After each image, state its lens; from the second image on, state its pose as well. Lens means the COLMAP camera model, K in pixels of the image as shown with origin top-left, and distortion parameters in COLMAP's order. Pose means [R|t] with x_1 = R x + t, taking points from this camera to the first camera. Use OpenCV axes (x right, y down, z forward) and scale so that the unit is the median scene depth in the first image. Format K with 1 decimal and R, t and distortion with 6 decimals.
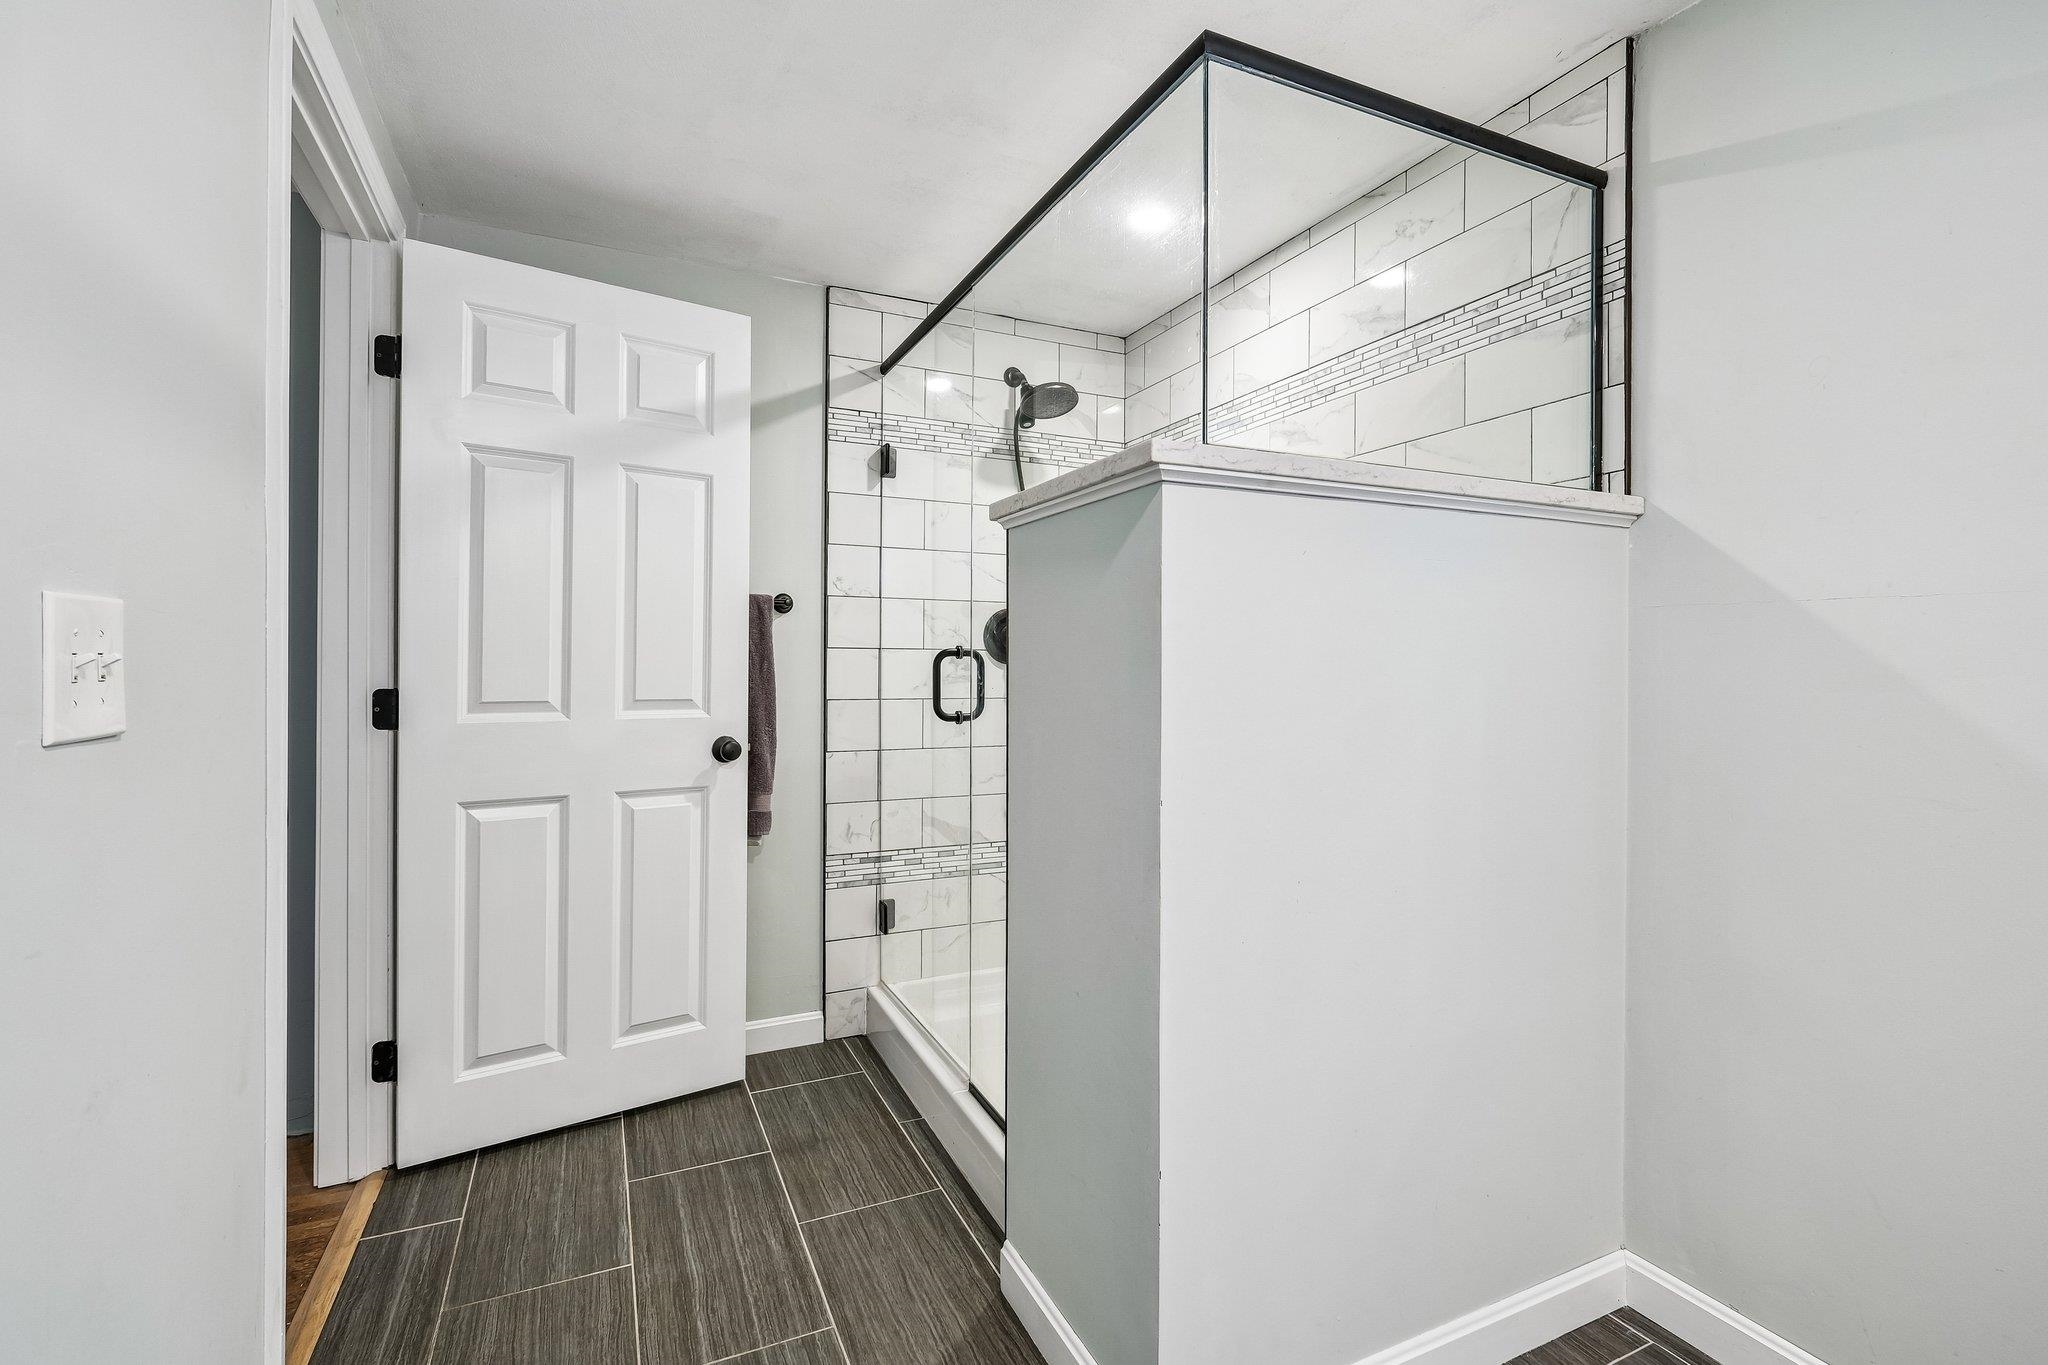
lens RADIAL K [[902.0, 0, 1027.3], [0, 902.0, 666.1], [0, 0, 1]] dist [-0.010335, 0.000238]
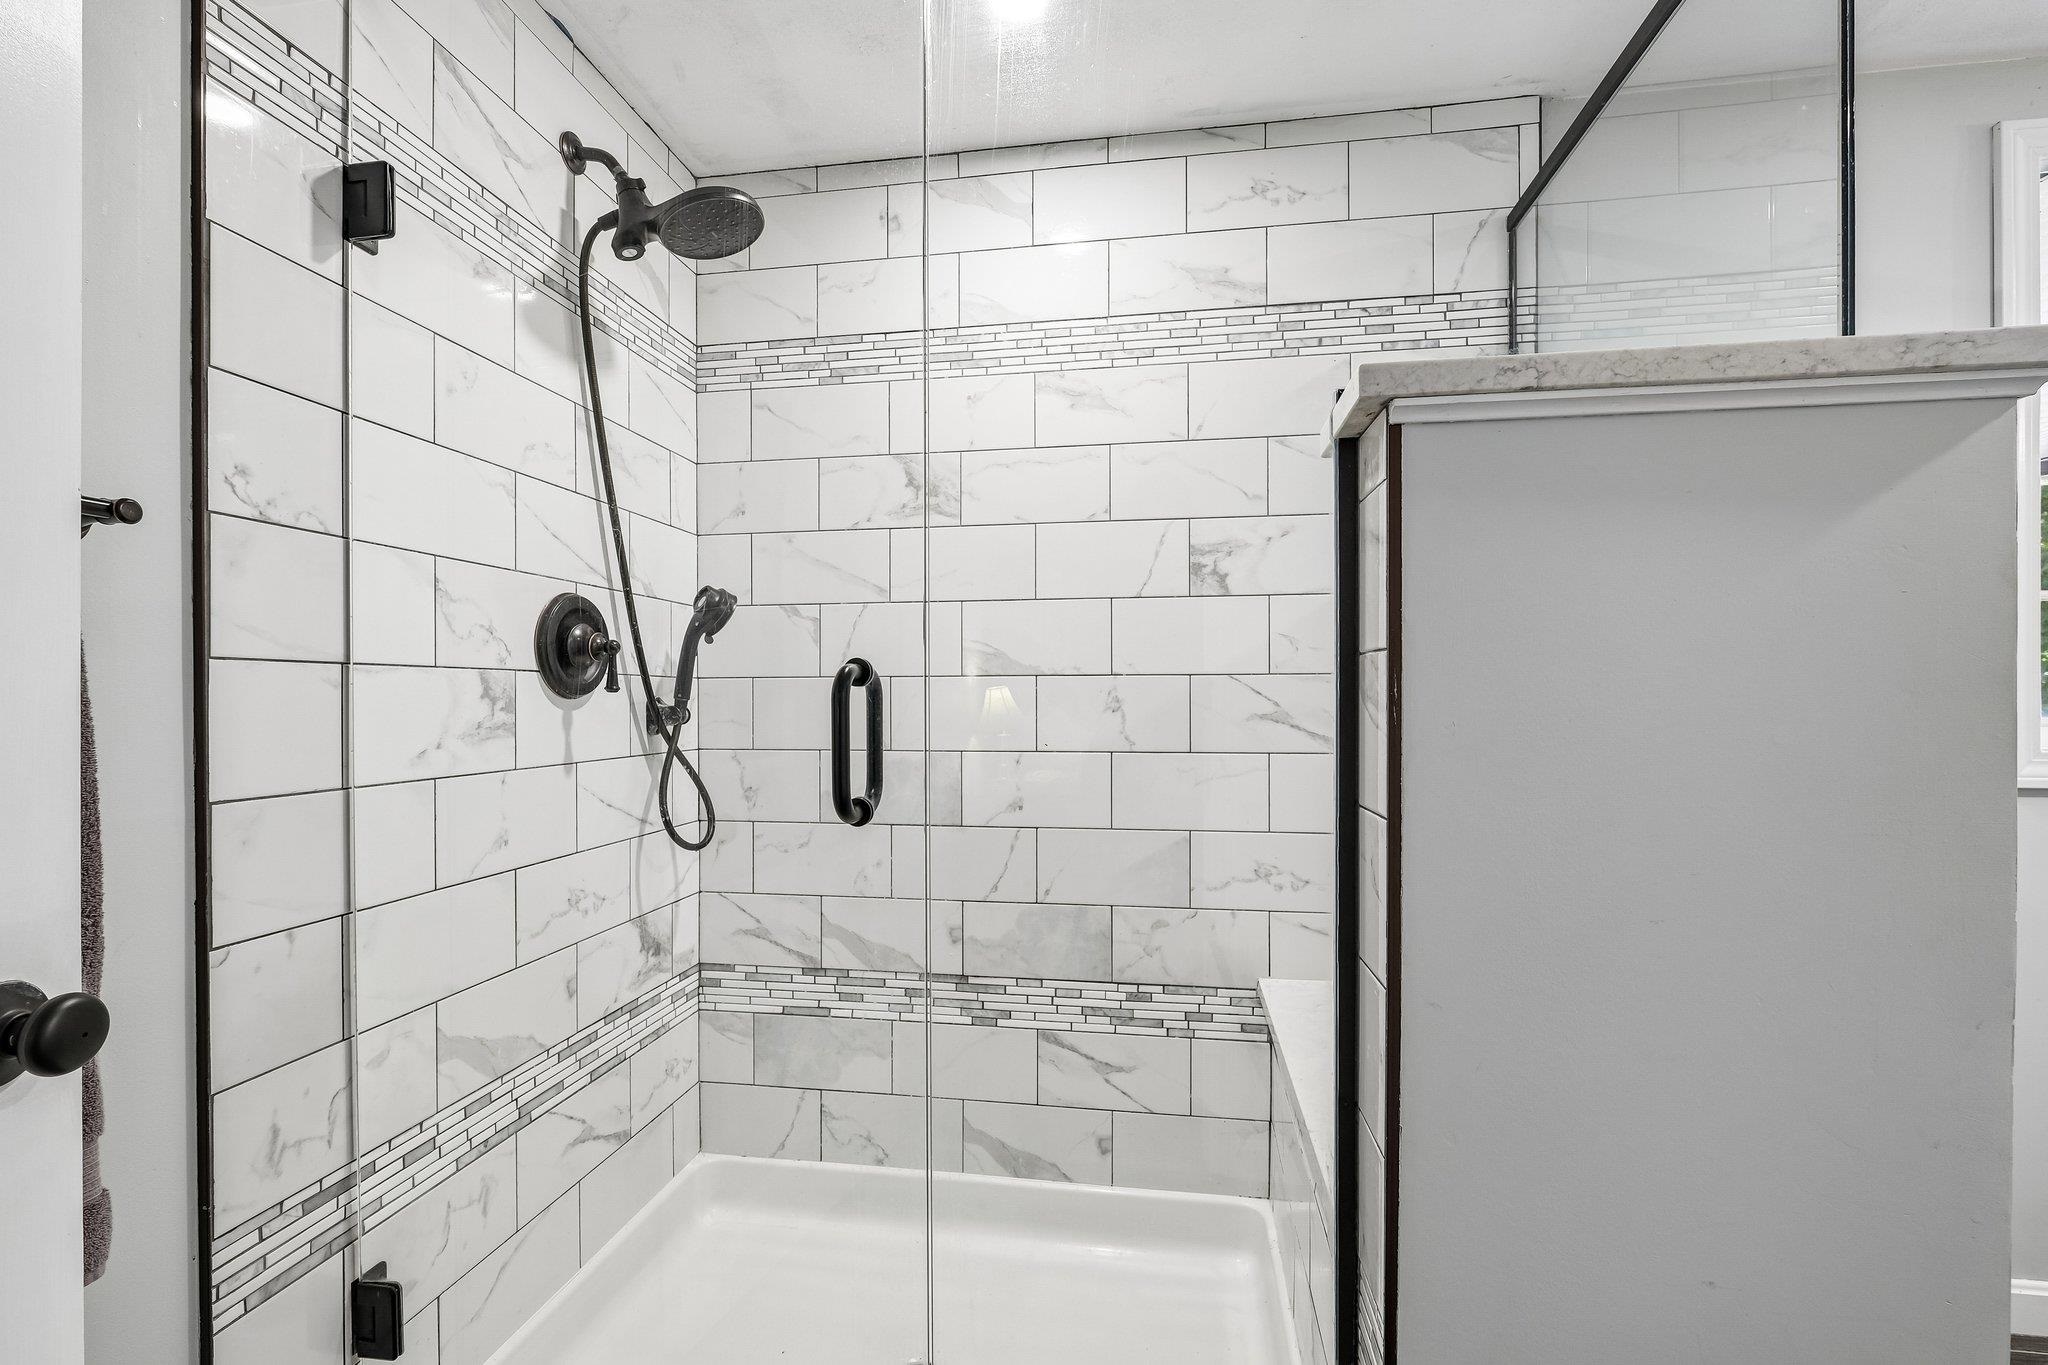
lens RADIAL K [[902.0, 0, 1019.4], [0, 902.0, 696.4], [0, 0, 1]] dist [-0.010335, 0.000238]
pose [[0.573352, -0.009318, 0.819256, -0.327637], [0.007486, 0.999953, 0.006134, -0.004722], [-0.819275, 0.002616, 0.573395, 0.536114]]
